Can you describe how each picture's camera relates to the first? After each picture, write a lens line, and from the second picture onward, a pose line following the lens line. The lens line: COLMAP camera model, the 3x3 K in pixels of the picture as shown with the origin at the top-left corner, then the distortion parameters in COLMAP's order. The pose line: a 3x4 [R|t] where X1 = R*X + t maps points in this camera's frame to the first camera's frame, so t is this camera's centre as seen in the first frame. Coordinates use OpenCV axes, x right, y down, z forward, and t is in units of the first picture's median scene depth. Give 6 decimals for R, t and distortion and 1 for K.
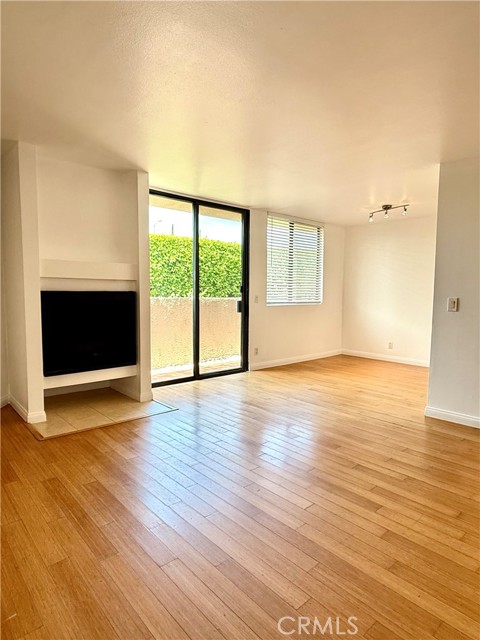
lens RADIAL K [[380.9, 0, 240.0], [0, 380.9, 320.0], [0, 0, 1]] dist [0.004002, 0.000454]
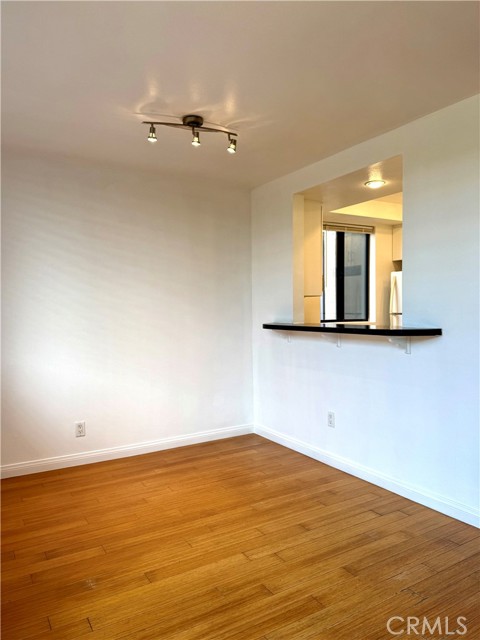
lens RADIAL K [[454.7, 0, 245.2], [0, 454.7, 318.1], [0, 0, 1]] dist [0.045140, -0.048303]
pose [[0.188845, -0.026637, 0.981646, -0.132230], [0.089075, 0.995976, 0.009889, -0.068508], [-0.977959, 0.085573, 0.190458, 0.849168]]
